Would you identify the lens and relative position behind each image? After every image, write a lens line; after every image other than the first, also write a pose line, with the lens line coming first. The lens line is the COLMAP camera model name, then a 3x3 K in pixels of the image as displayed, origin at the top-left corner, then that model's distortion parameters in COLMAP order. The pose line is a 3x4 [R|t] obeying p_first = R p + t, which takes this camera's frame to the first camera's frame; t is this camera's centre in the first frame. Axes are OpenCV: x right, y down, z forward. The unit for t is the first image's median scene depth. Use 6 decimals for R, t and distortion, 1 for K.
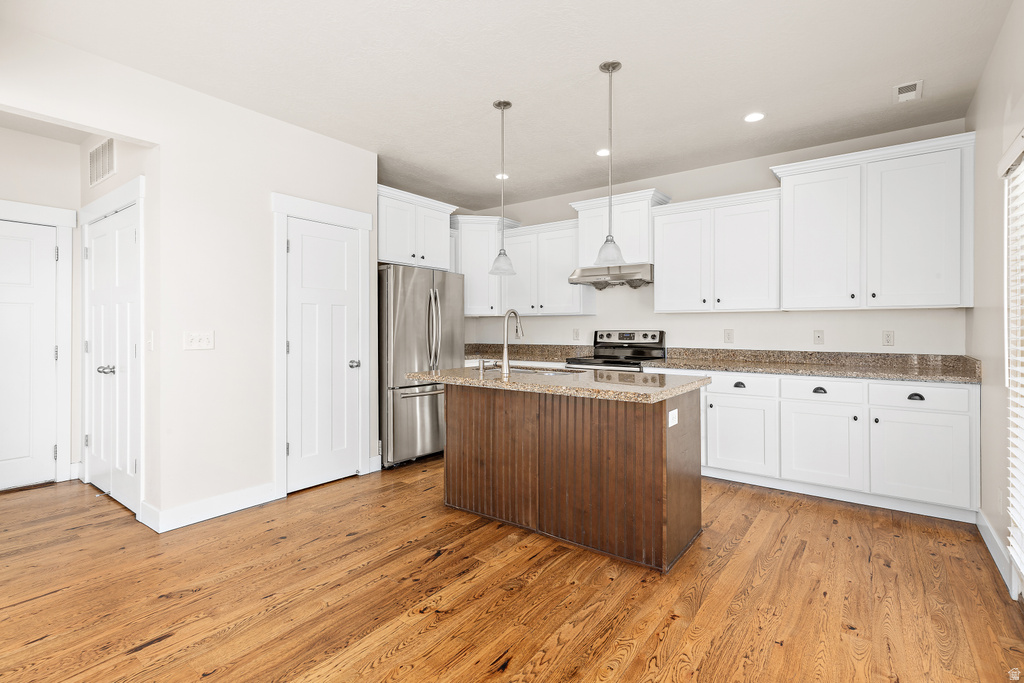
lens RADIAL K [[481.9, 0, 524.0], [0, 481.9, 325.7], [0, 0, 1]] dist [0.007551, 0.000099]
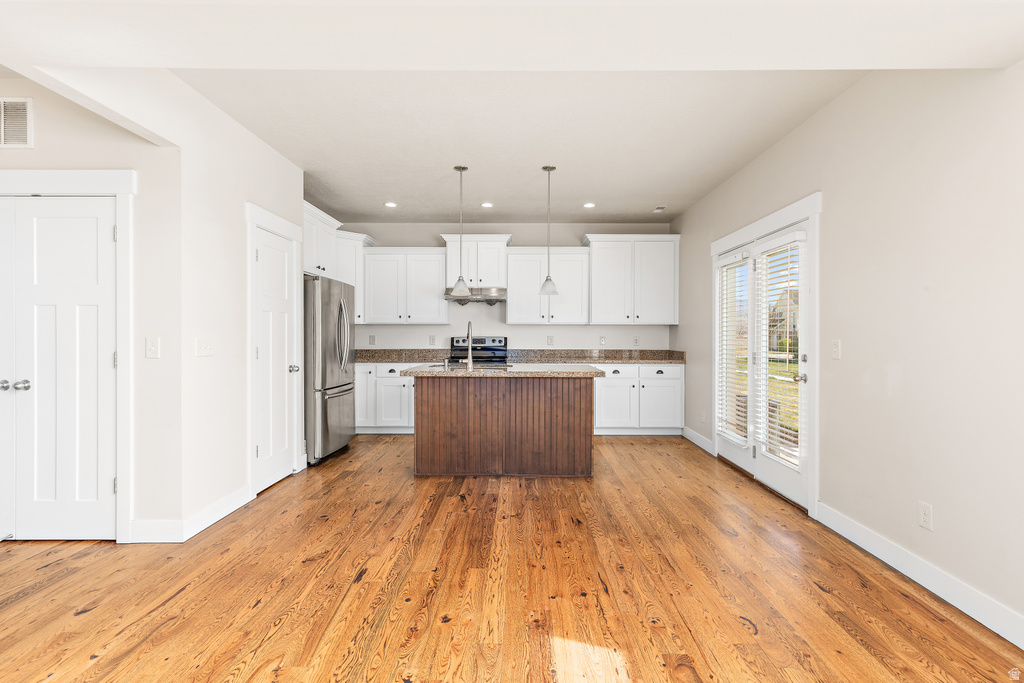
lens RADIAL K [[475.0, 0, 518.7], [0, 475.0, 335.2], [0, 0, 1]] dist [0.008576, 0.000009]
pose [[0.812031, 0.000903, 0.583613, -0.622636], [-0.004572, 0.999978, 0.004814, -0.001567], [-0.583596, -0.006577, 0.812018, -0.152931]]
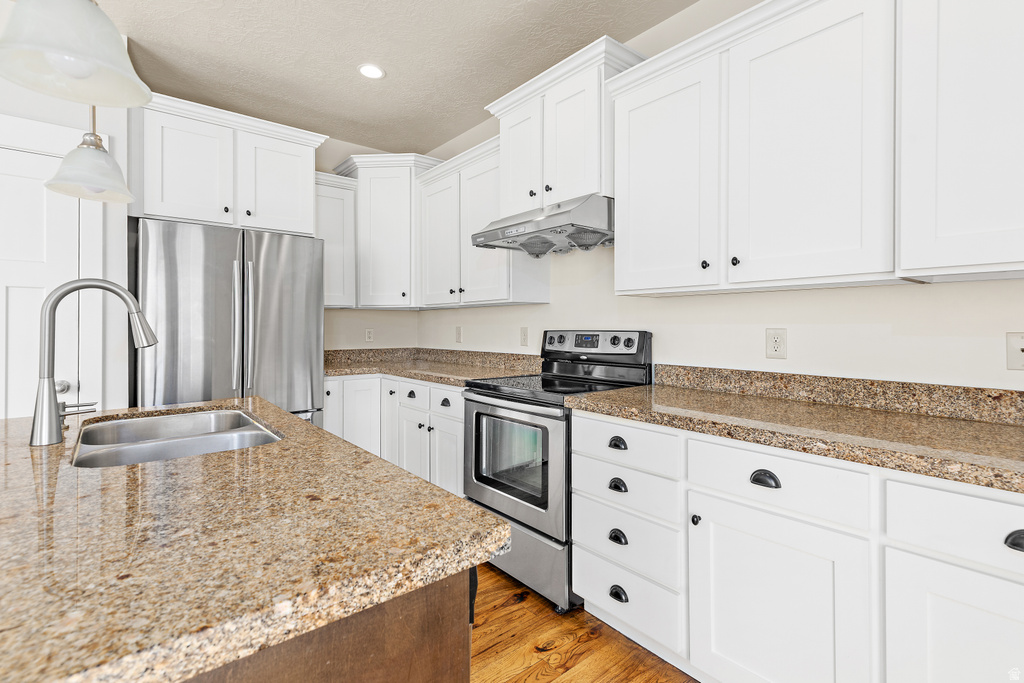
lens RADIAL K [[480.1, 0, 518.7], [0, 480.1, 325.0], [0, 0, 1]] dist [0.003531, 0.000094]
pose [[0.970275, 0.000727, -0.242006, 0.370742], [0.000044, 0.999995, 0.003182, 0.003583], [0.242007, -0.003098, 0.970270, 0.625556]]
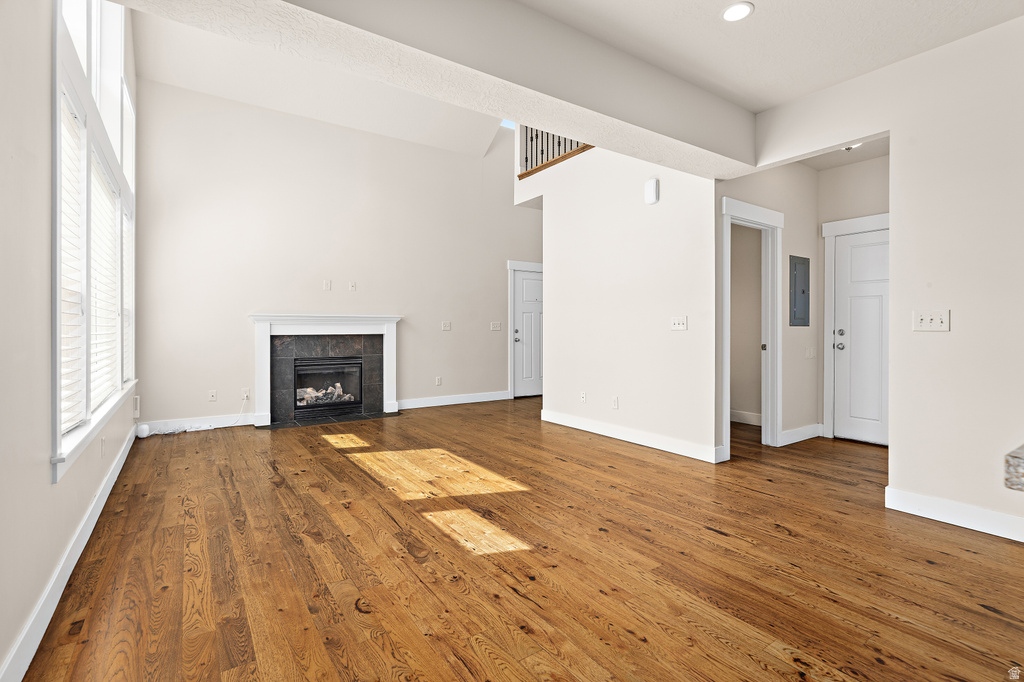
lens RADIAL K [[482.0, 0, 521.8], [0, 482.0, 331.1], [0, 0, 1]] dist [-0.003624, -0.000079]
pose [[-0.325717, 0.005054, -0.945454, 0.380401], [0.002912, 0.999986, 0.004342, 0.037682], [0.945463, -0.001338, -0.325727, 0.489071]]
